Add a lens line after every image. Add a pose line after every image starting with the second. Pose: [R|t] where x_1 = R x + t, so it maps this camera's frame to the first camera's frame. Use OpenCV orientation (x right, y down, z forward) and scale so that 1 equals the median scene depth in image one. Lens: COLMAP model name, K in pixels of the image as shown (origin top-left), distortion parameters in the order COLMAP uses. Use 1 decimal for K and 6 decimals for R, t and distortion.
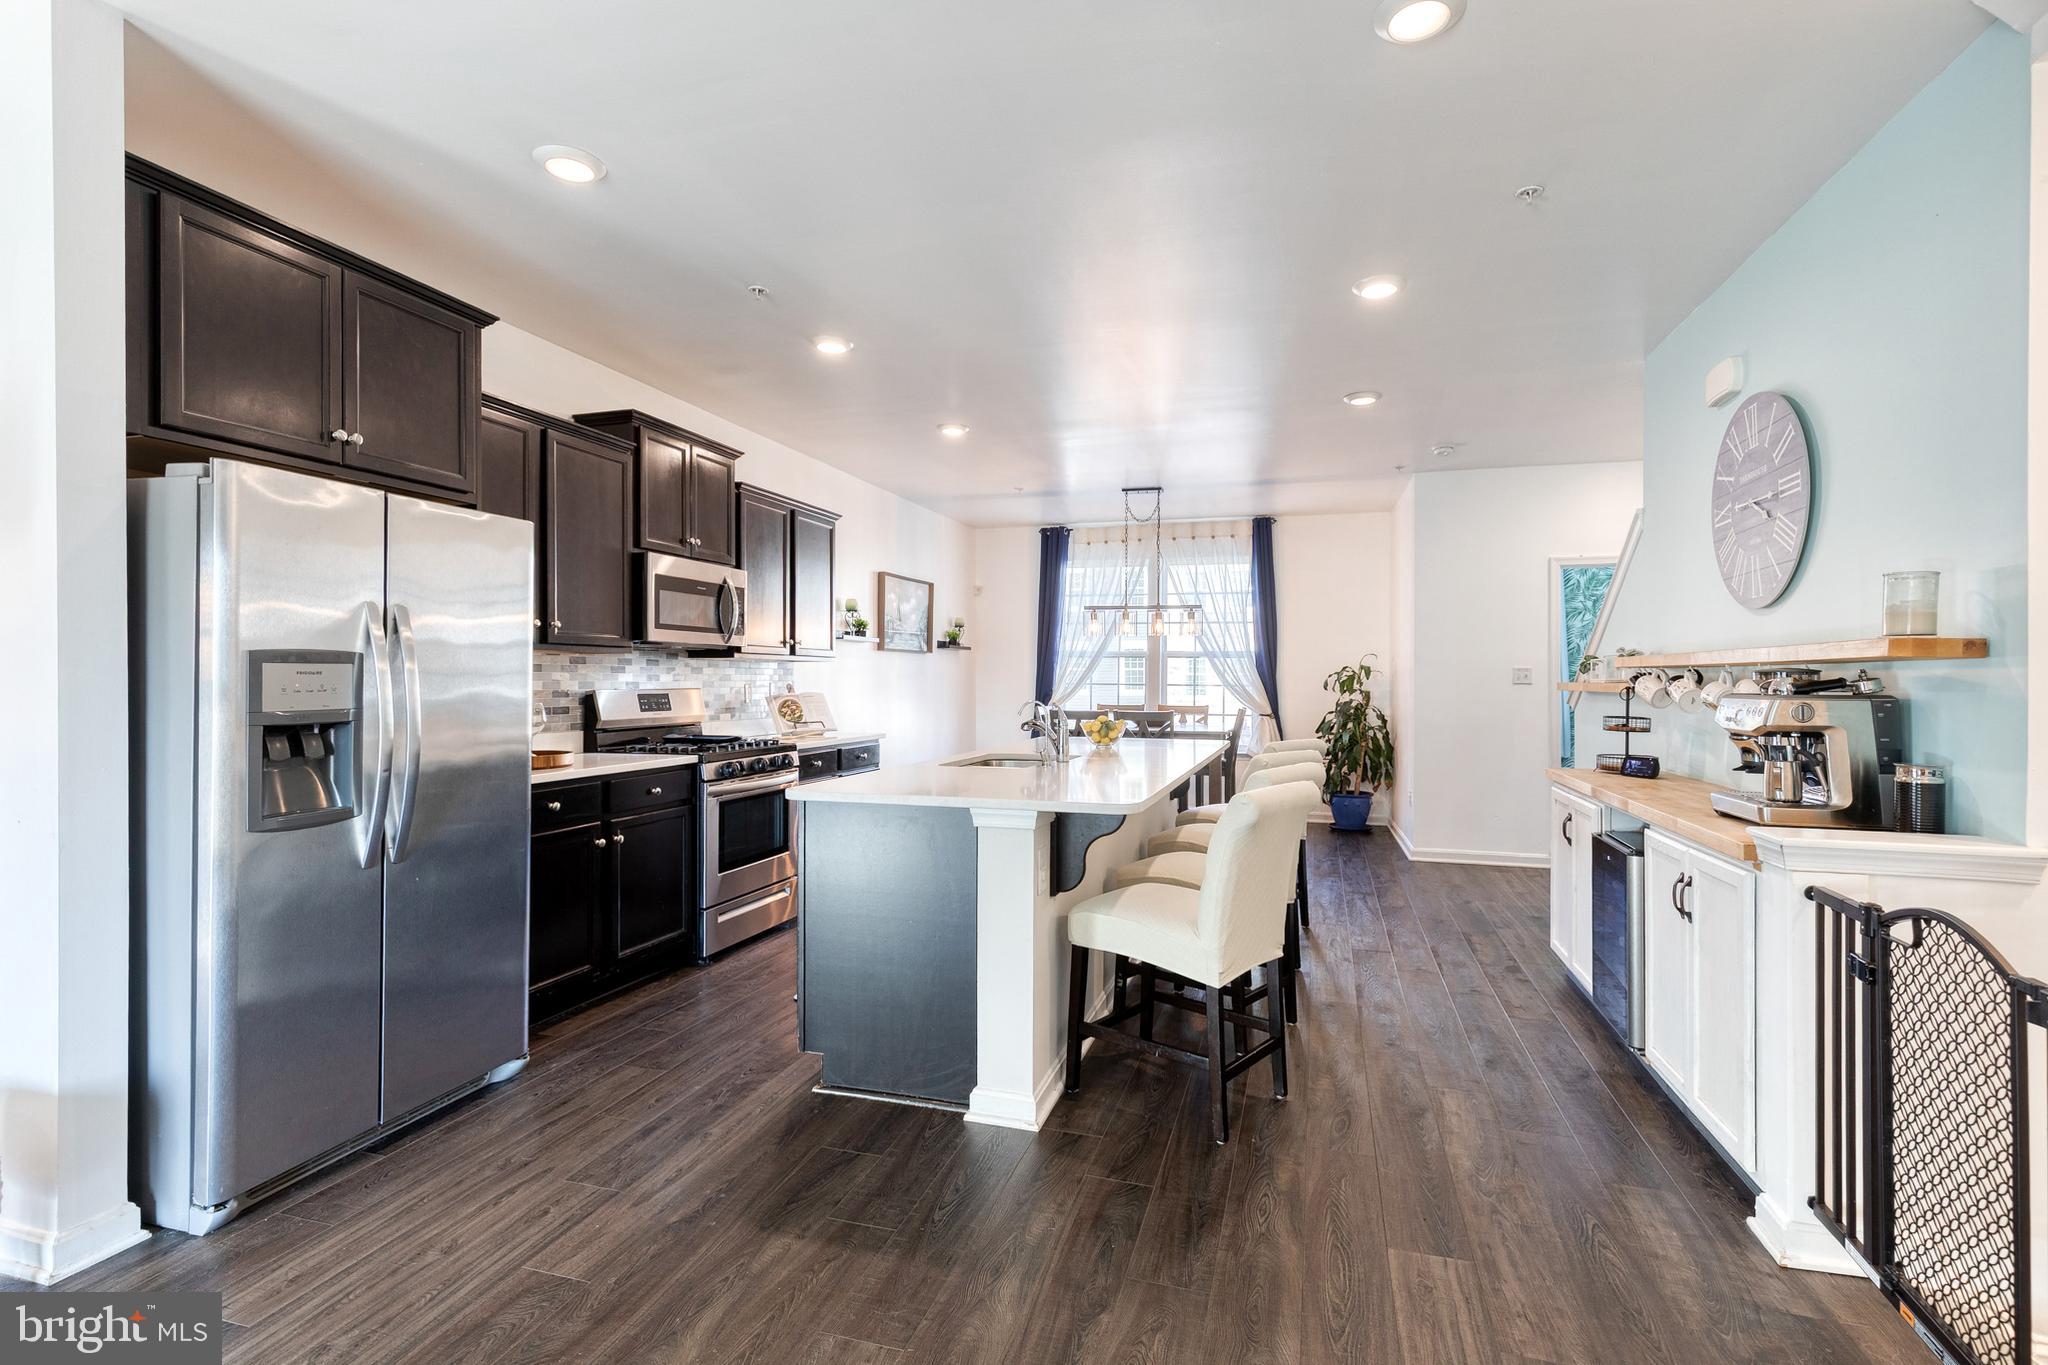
lens RADIAL K [[929.9, 0, 1042.7], [0, 929.9, 670.0], [0, 0, 1]] dist [0.009966, -0.003366]
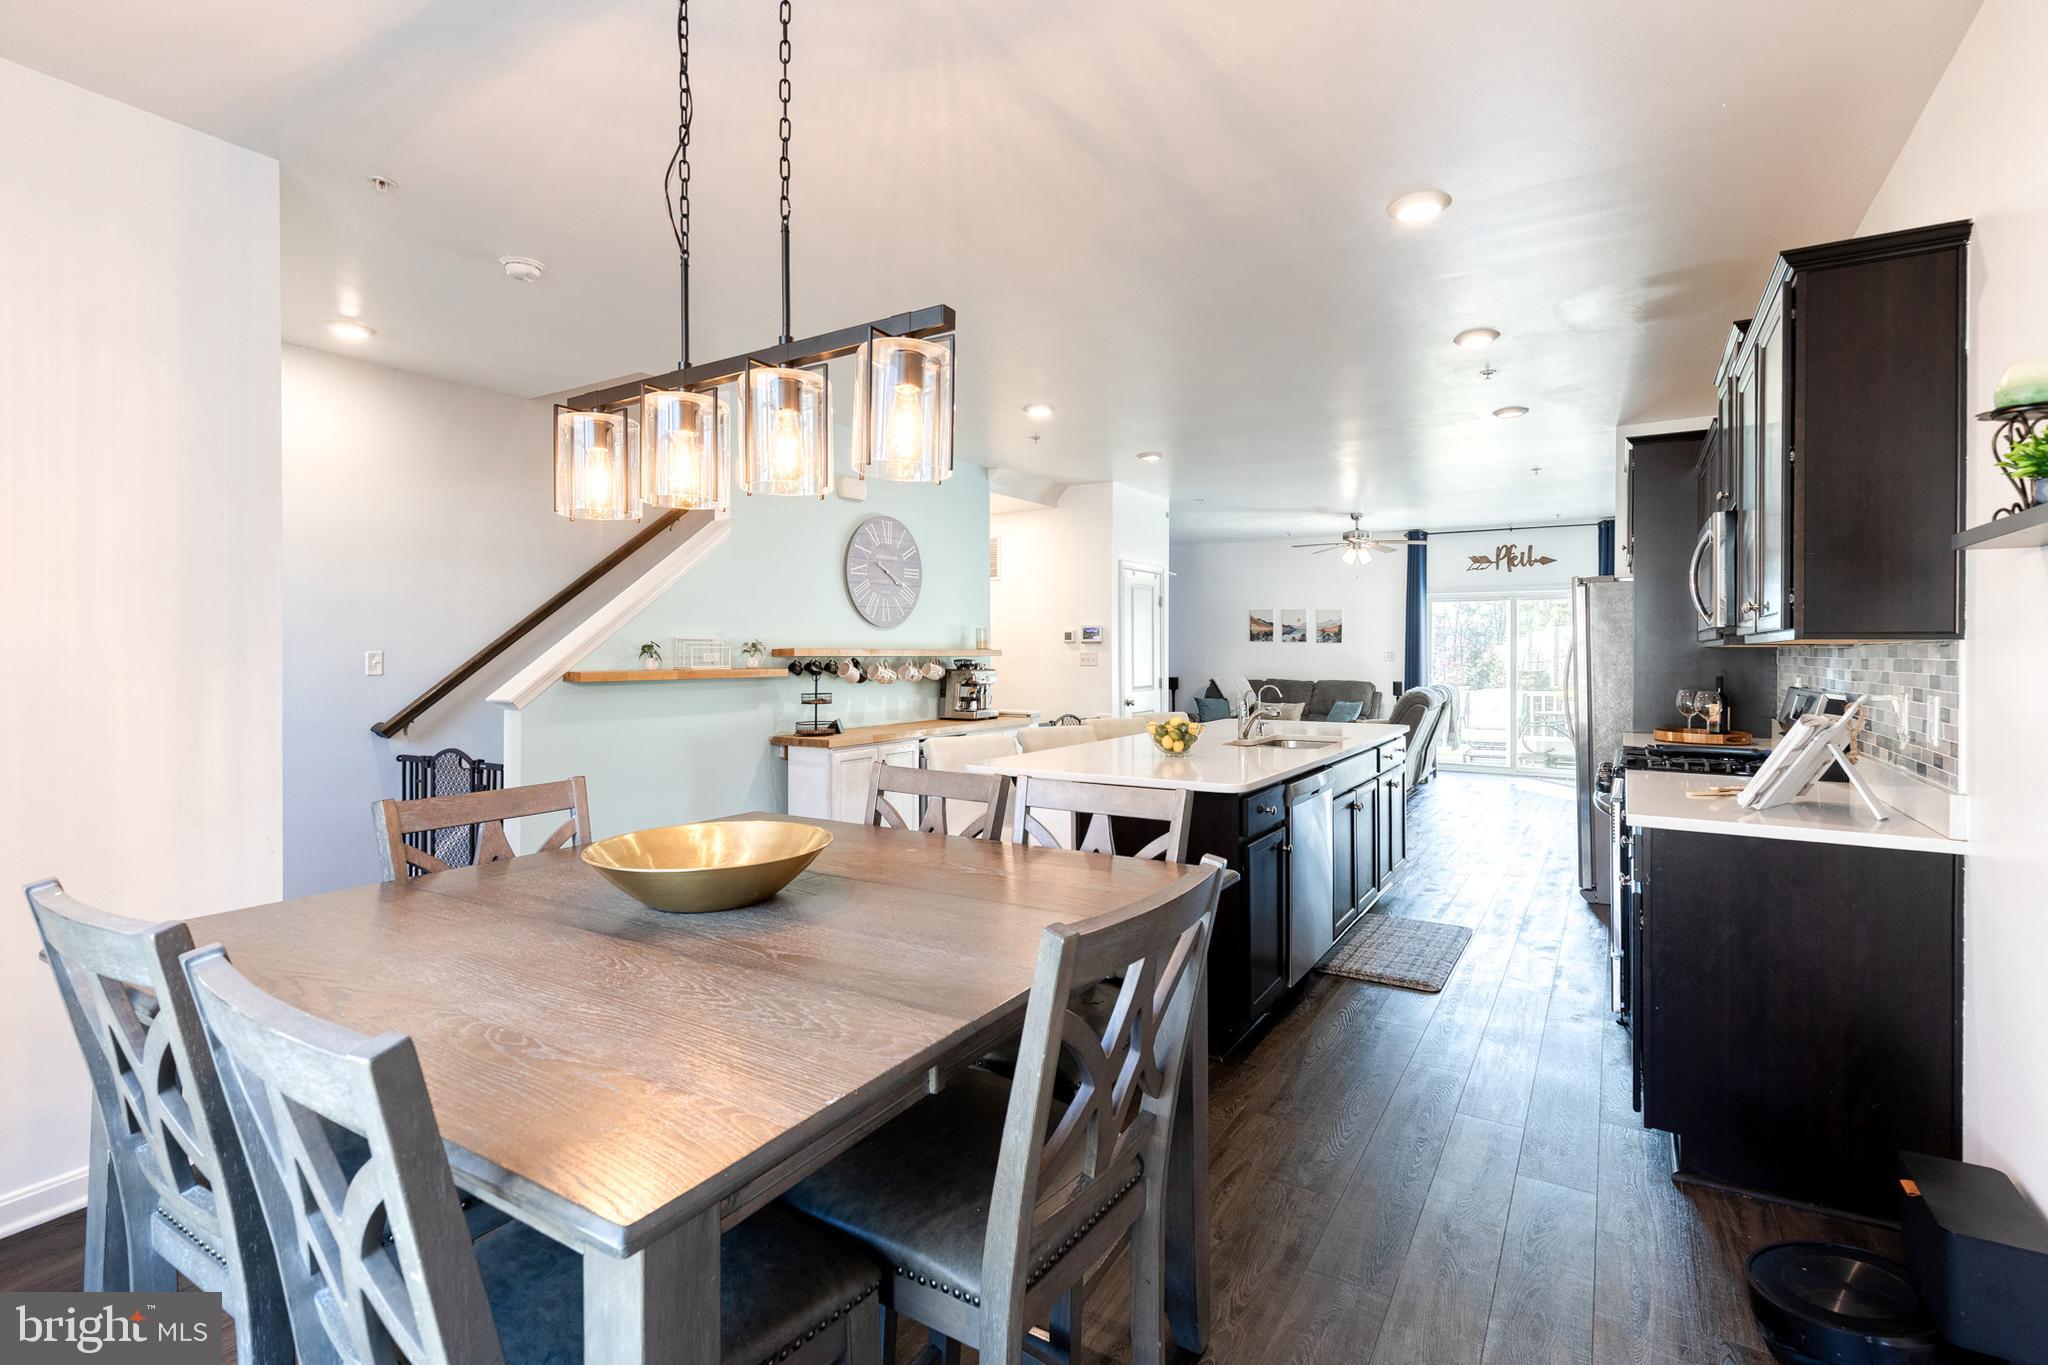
lens RADIAL K [[929.9, 0, 1046.7], [0, 929.9, 651.8], [0, 0, 1]] dist [0.009966, -0.003366]
pose [[-0.967678, -0.003610, 0.252164, -0.033005], [-0.006938, 0.999900, -0.012310, 0.003998], [-0.252094, -0.013662, -0.967606, 2.090546]]
